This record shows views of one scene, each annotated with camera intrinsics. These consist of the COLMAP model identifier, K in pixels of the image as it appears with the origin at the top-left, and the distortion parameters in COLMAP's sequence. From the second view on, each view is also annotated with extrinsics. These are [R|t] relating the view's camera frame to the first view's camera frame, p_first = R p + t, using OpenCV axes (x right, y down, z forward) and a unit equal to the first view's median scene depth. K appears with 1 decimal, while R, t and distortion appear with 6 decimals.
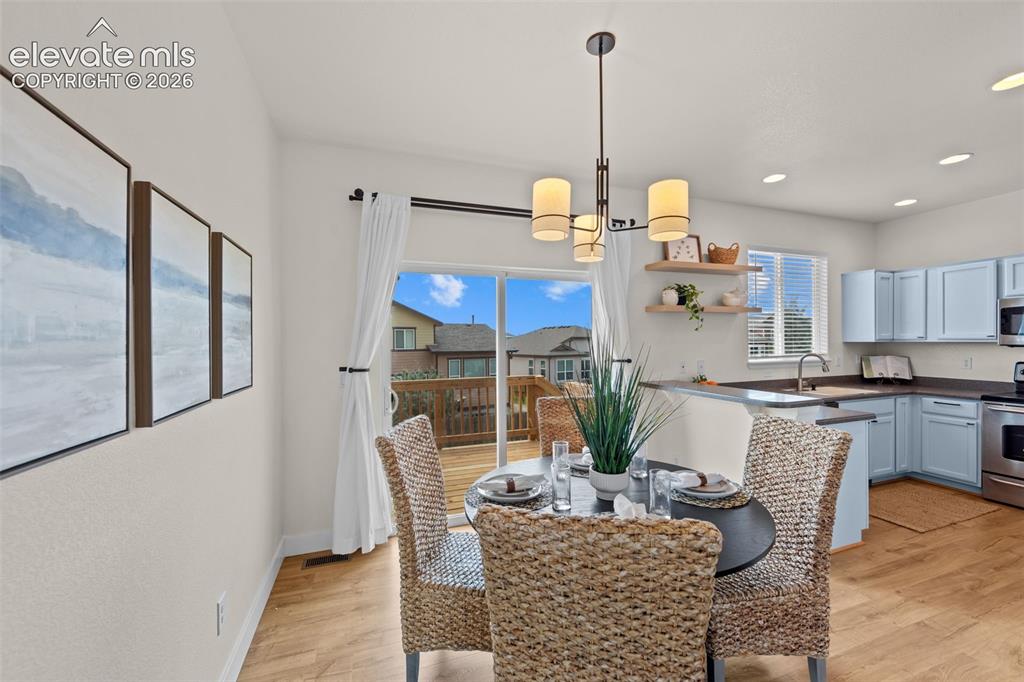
lens RADIAL K [[402.1, 0, 512.9], [0, 402.1, 341.6], [0, 0, 1]] dist [-0.001491, -0.000334]
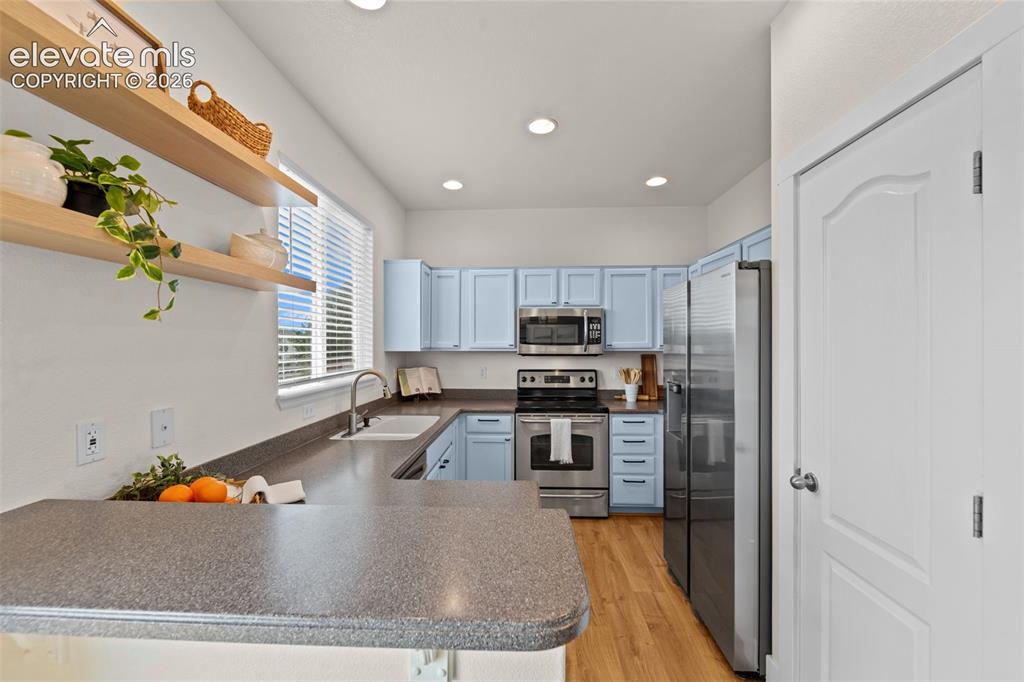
lens RADIAL K [[402.1, 0, 513.0], [0, 402.1, 345.8], [0, 0, 1]] dist [-0.001491, -0.000334]
pose [[0.378469, 0.006572, 0.925591, 0.250487], [-0.002403, 0.999978, -0.006117, -0.005847], [-0.925611, 0.000091, 0.378476, 0.564927]]
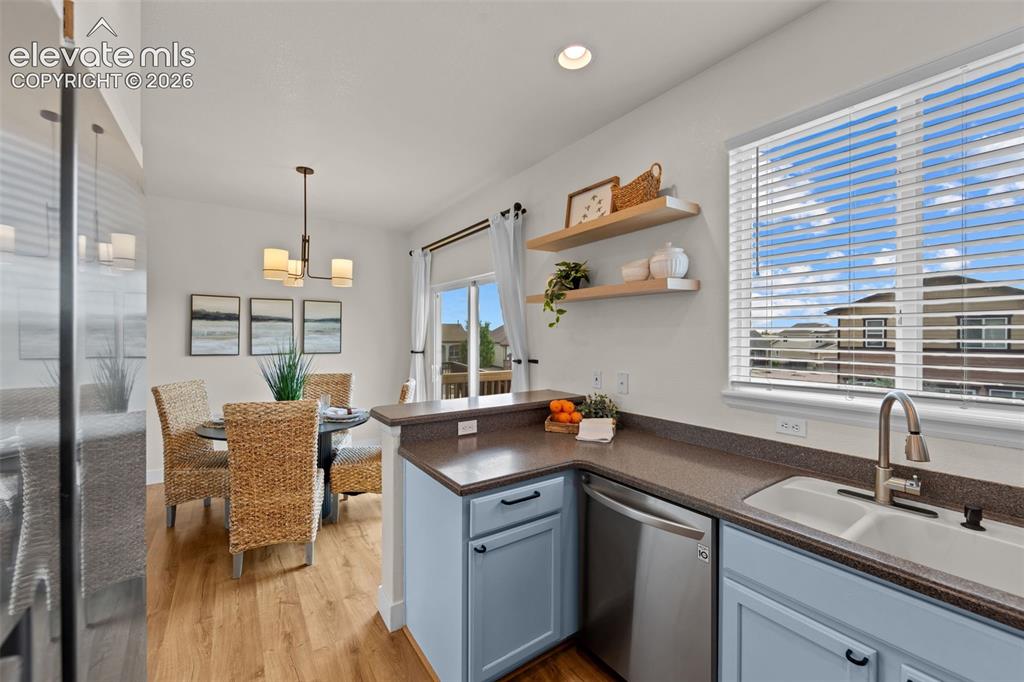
lens RADIAL K [[402.1, 0, 512.3], [0, 402.1, 337.8], [0, 0, 1]] dist [-0.001491, -0.000334]
pose [[0.264190, 0.012452, -0.964390, 0.993993], [-0.013676, 0.999864, 0.009163, -0.011165], [0.964374, 0.010768, 0.264324, 0.646129]]
